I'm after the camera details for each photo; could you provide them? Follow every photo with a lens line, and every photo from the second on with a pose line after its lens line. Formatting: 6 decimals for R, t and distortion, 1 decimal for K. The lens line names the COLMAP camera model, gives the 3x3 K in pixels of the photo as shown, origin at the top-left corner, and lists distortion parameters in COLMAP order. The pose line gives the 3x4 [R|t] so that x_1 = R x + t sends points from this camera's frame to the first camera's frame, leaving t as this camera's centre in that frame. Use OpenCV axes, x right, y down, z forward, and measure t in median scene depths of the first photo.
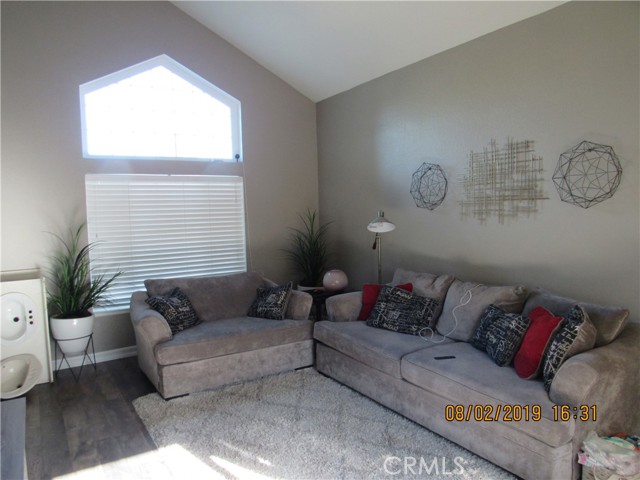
lens RADIAL K [[456.4, 0, 333.4], [0, 456.4, 244.1], [0, 0, 1]] dist [-0.013808, 0.006914]
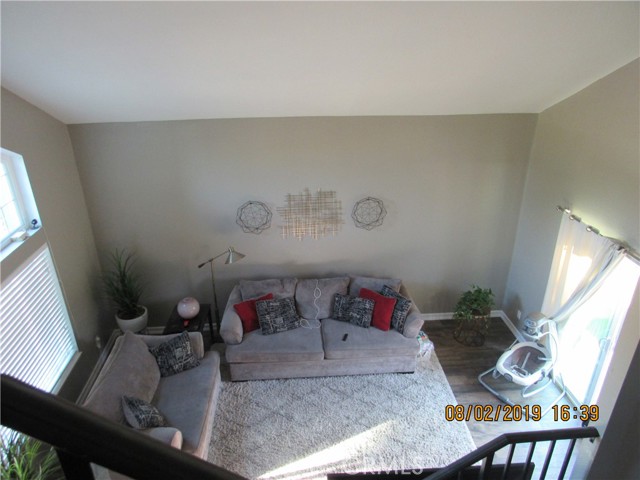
lens RADIAL K [[456.4, 0, 316.5], [0, 456.4, 236.0], [0, 0, 1]] dist [-0.013808, 0.006914]
pose [[0.496968, -0.343544, 0.796869, -0.918833], [0.057216, 0.929271, 0.364941, -0.651288], [-0.865881, -0.135770, 0.481474, 0.233444]]
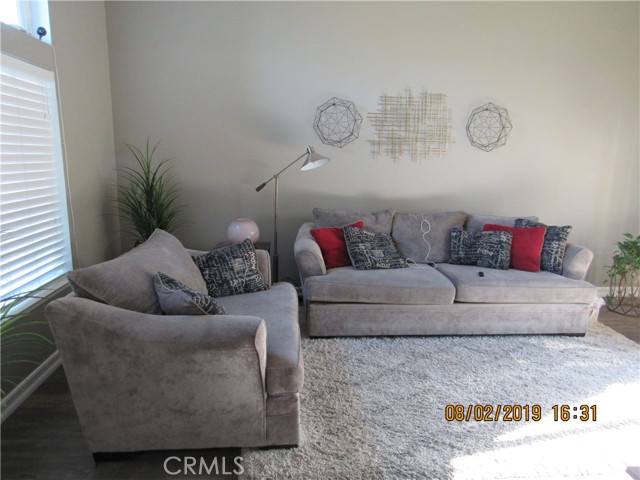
lens RADIAL K [[456.4, 0, 318.9], [0, 456.4, 233.7], [0, 0, 1]] dist [-0.013808, 0.006914]
pose [[0.483379, -0.121998, 0.866869, -0.811056], [0.033438, 0.992092, 0.120976, -0.011850], [-0.874773, -0.029491, 0.483635, 0.658327]]
